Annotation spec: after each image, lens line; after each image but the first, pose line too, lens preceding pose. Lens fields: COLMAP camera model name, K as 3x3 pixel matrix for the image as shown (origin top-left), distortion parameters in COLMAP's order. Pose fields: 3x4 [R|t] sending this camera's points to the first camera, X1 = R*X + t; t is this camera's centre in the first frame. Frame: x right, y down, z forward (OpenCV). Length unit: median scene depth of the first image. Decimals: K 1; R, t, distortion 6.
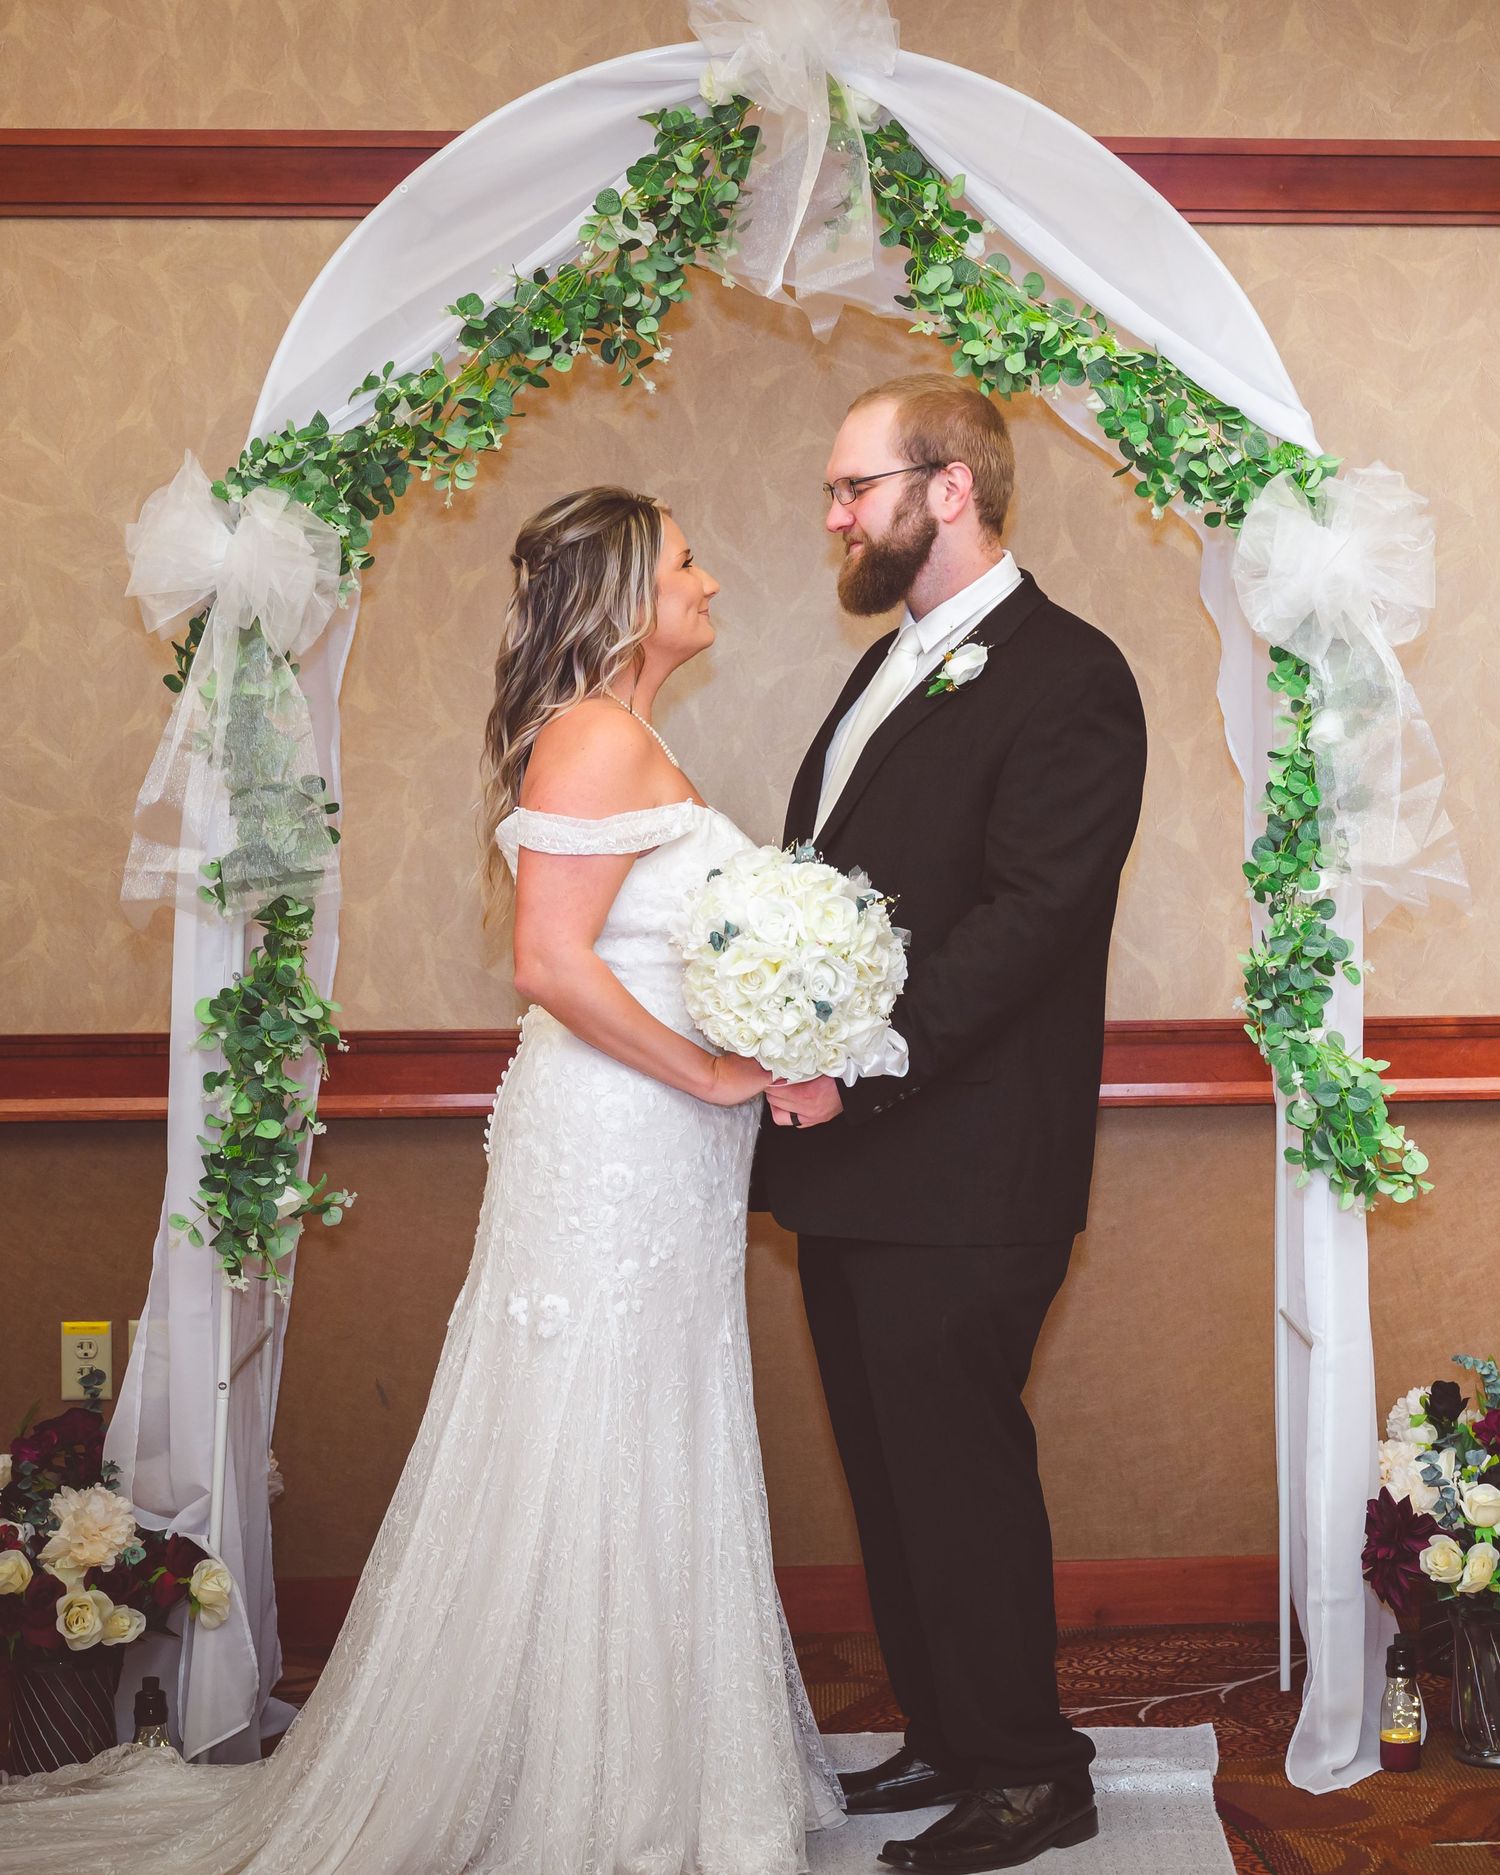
lens RADIAL K [[4350.2, 0, 1265.6], [0, 4350.2, 927.3], [0, 0, 1]] dist [-0.011696, 0.118407]
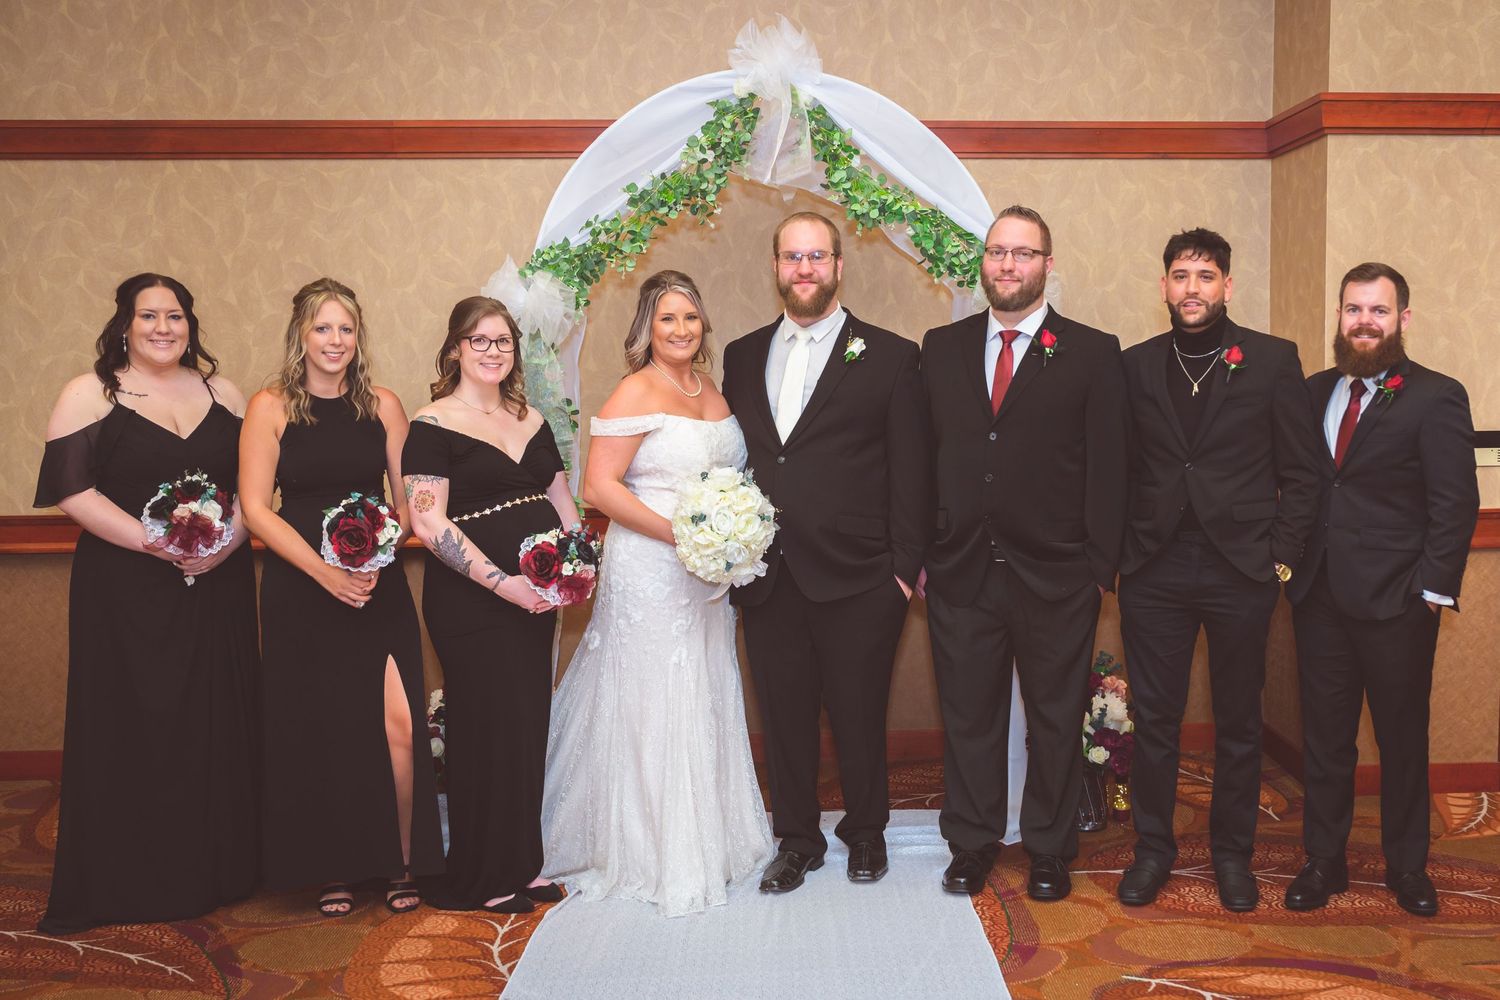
lens RADIAL K [[1549.8, 0, 883.9], [0, 1549.8, 510.5], [0, 0, 1]] dist [-0.005078, -0.008411]
pose [[0.999447, -0.000707, -0.033243, -0.026066], [0.002020, 0.999218, 0.039483, -0.008262], [0.033189, -0.039528, 0.998667, 0.195648]]
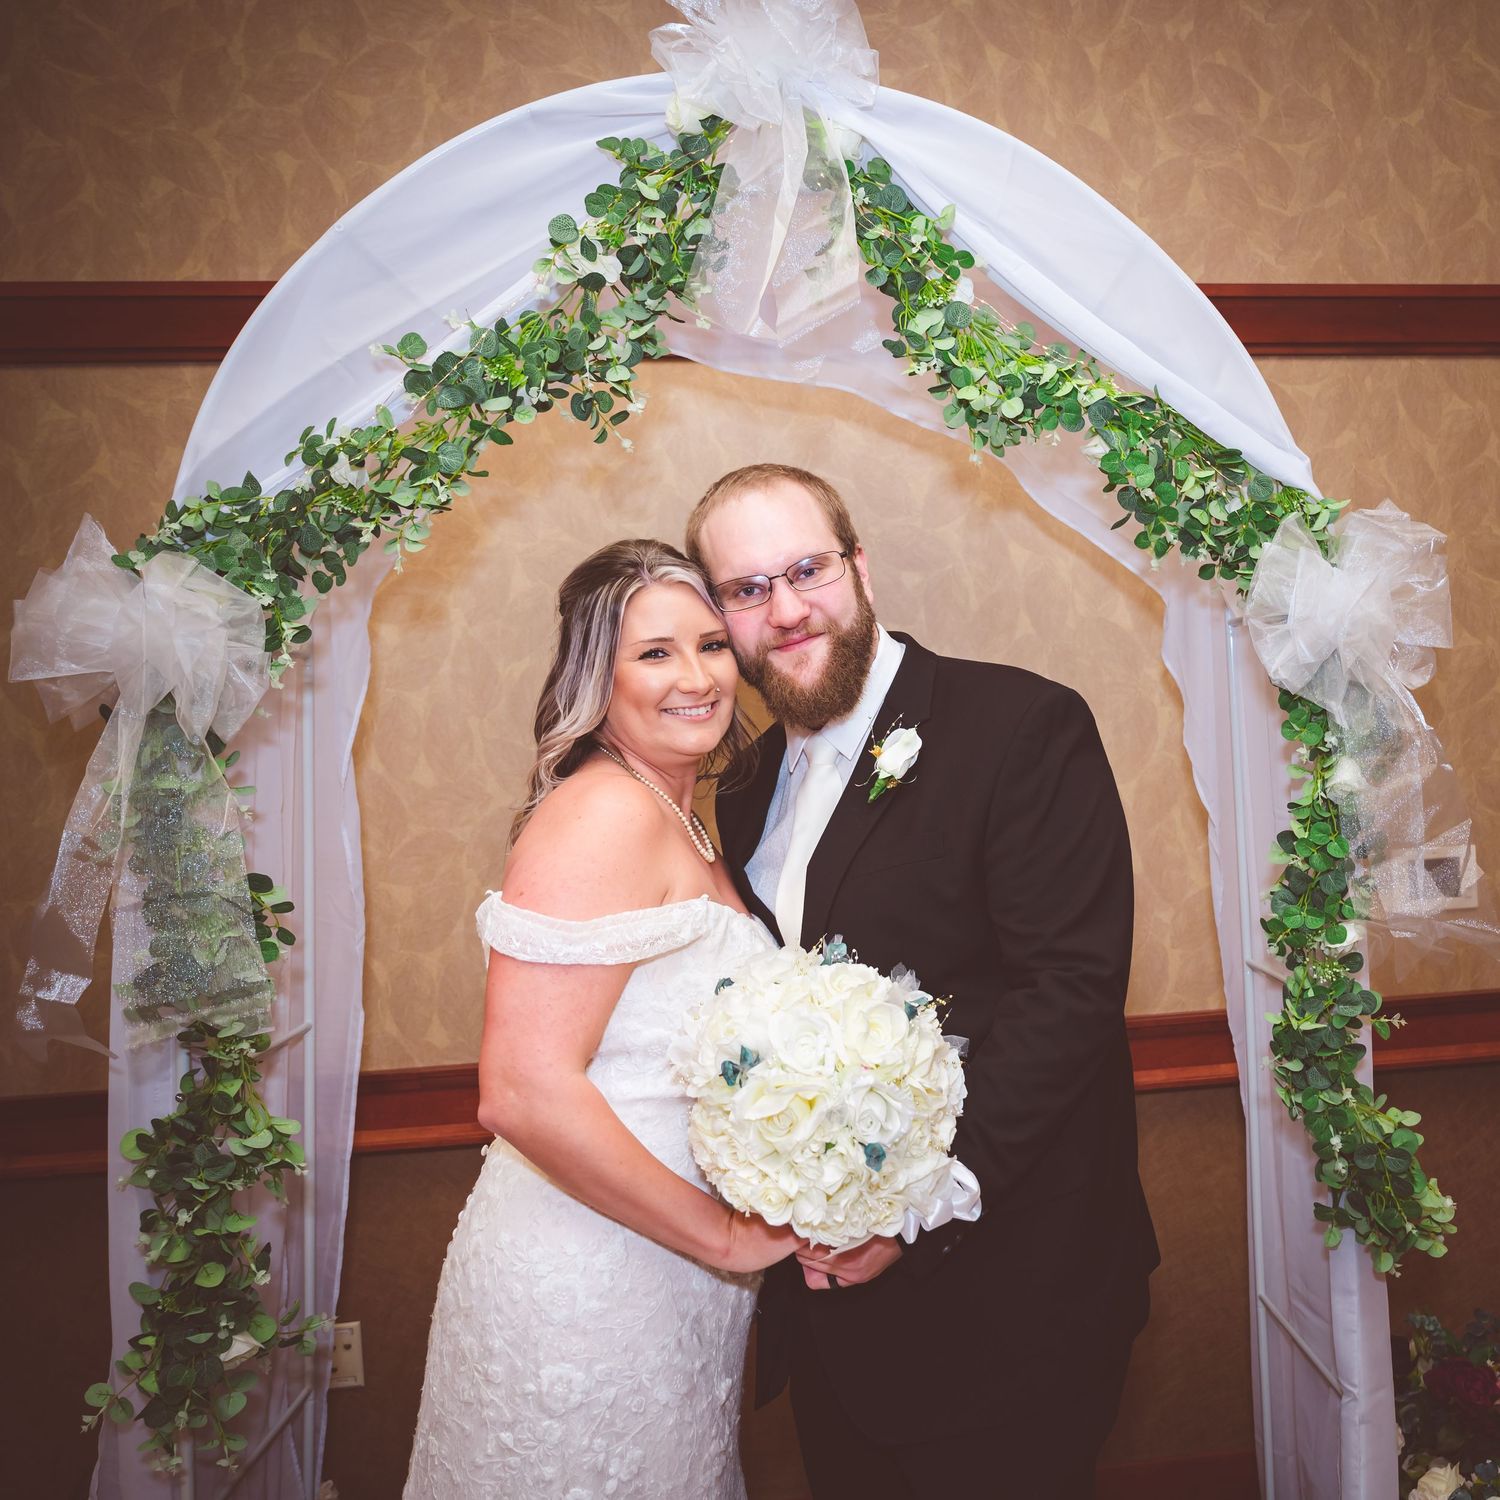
lens RADIAL K [[1629.6, 0, 1092.7], [0, 1629.6, 753.8], [0, 0, 1]] dist [-0.010684, 0.011907]
pose [[0.997720, -0.038939, 0.055115, -0.062464], [0.041217, 0.998316, -0.040818, -0.038441], [-0.053433, 0.042997, 0.997645, 0.644067]]
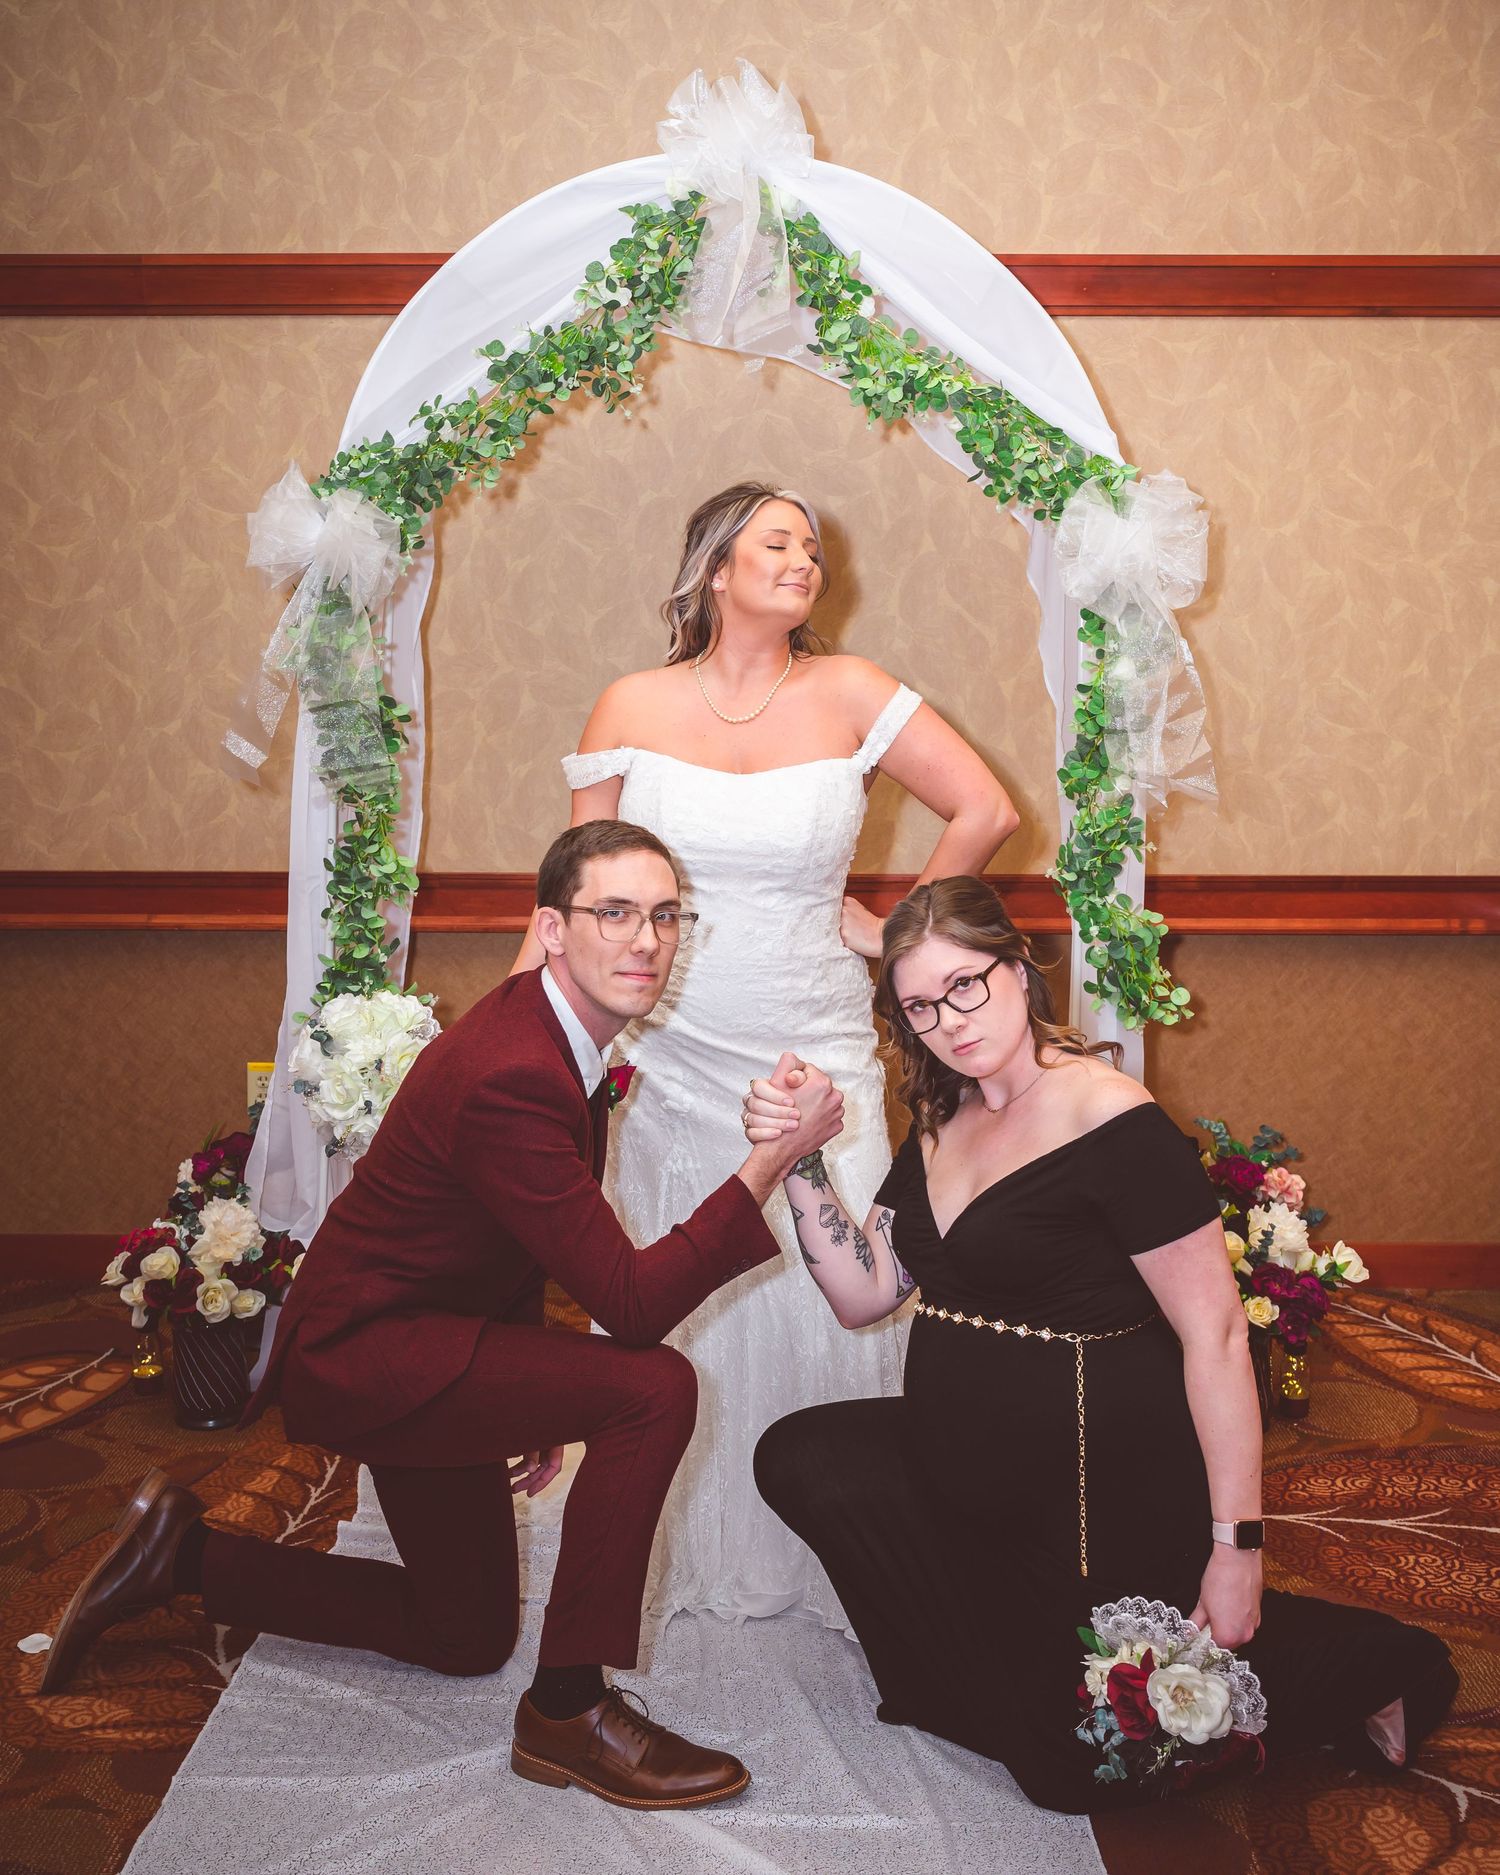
lens RADIAL K [[2156.1, 0, 764.1], [0, 2156.1, 863.0], [0, 0, 1]] dist [-0.006136, 0.008806]
pose [[0.993308, 0.018547, -0.113995, -0.019421], [-0.014046, 0.999095, 0.040154, -0.011714], [0.114637, -0.038285, 0.992669, 0.329982]]
